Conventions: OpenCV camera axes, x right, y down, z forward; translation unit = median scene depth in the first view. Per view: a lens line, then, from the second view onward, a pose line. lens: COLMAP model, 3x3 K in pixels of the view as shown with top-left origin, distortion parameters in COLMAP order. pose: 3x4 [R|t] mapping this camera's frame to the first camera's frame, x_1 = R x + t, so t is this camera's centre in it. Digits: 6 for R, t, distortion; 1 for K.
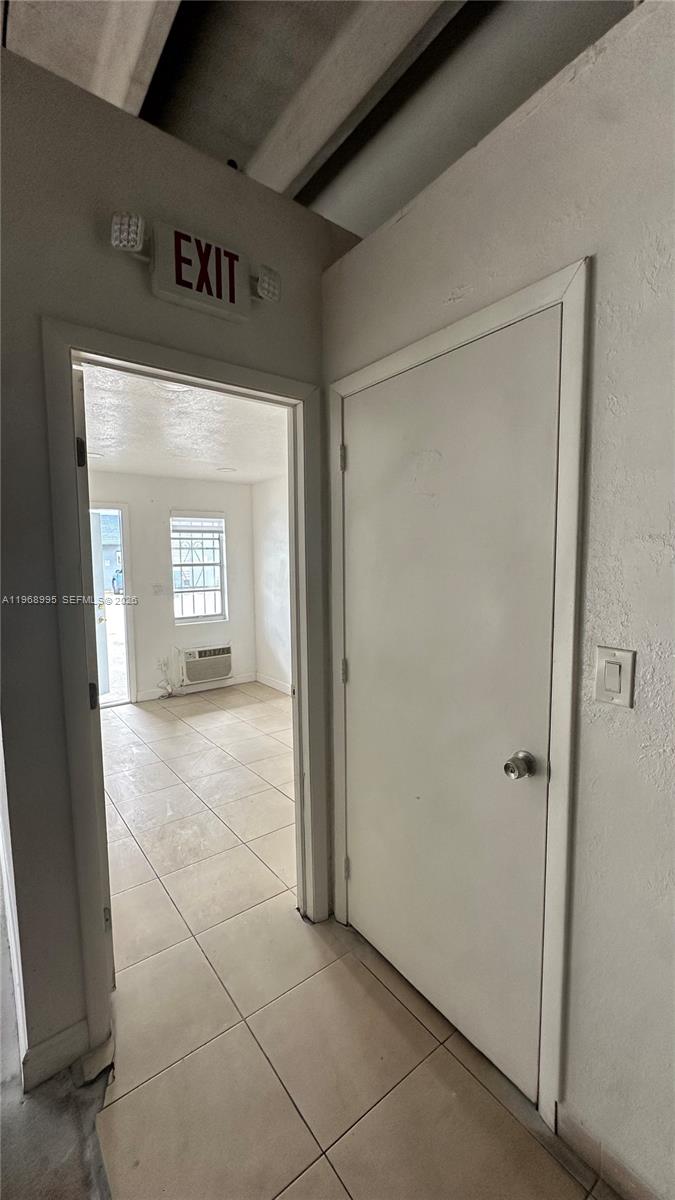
lens RADIAL K [[477.7, 0, 335.6], [0, 477.7, 598.8], [0, 0, 1]] dist [-0.010846, 0.002331]
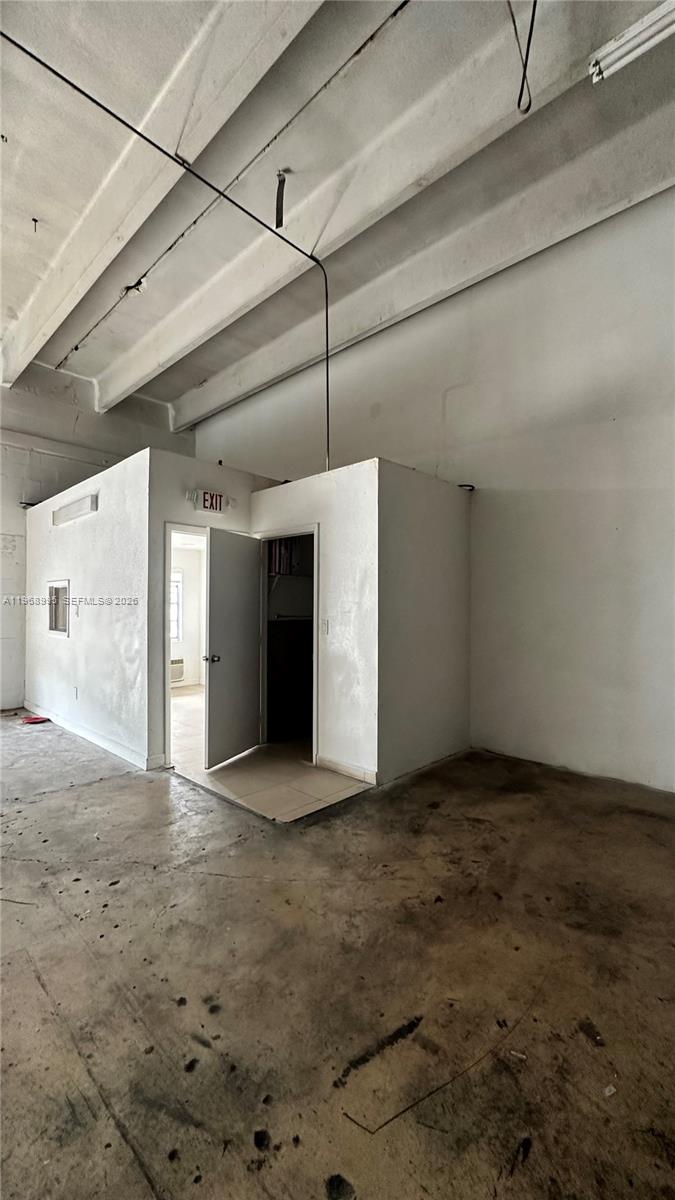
lens RADIAL K [[477.7, 0, 335.6], [0, 477.7, 598.8], [0, 0, 1]] dist [-0.010846, 0.002331]
pose [[0.987215, 0.015769, 0.158614, 0.008635], [-0.000052, 0.995127, -0.098606, 0.062091], [-0.159396, 0.097337, 0.982404, -0.558930]]
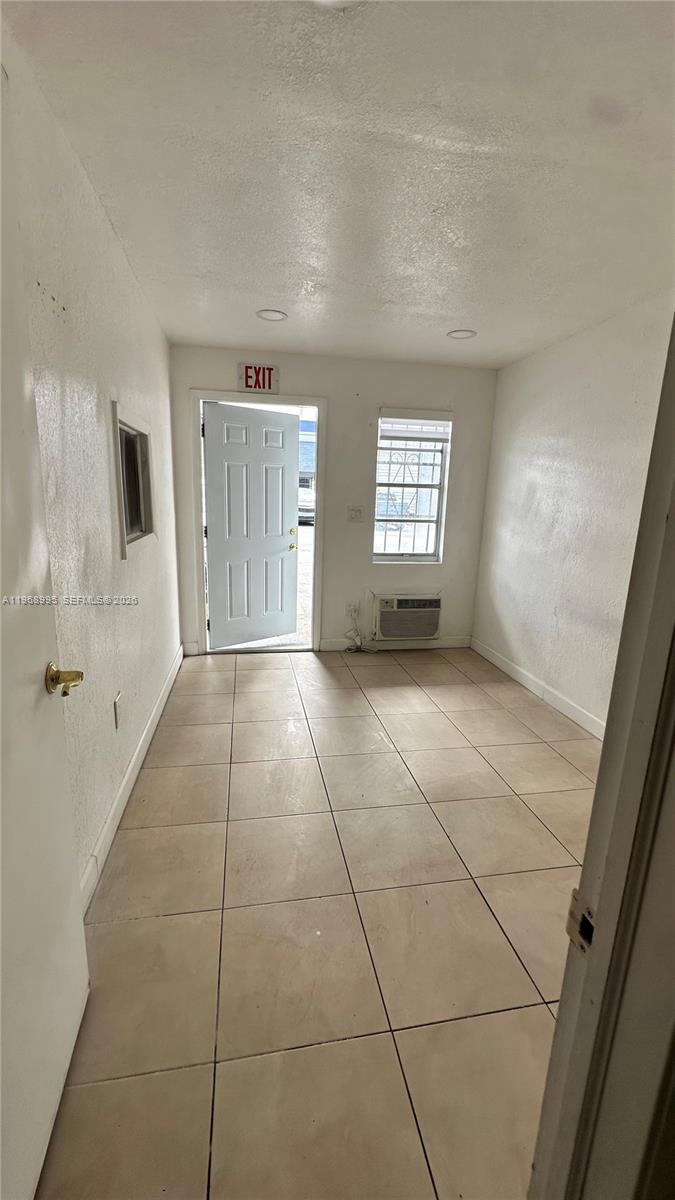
lens RADIAL K [[477.7, 0, 335.6], [0, 477.7, 598.8], [0, 0, 1]] dist [-0.010846, 0.002331]
pose [[0.889404, 0.138874, -0.435516, -0.041462], [-0.082278, 0.985810, 0.146321, 0.004356], [0.449656, -0.094305, 0.888209, 0.266387]]
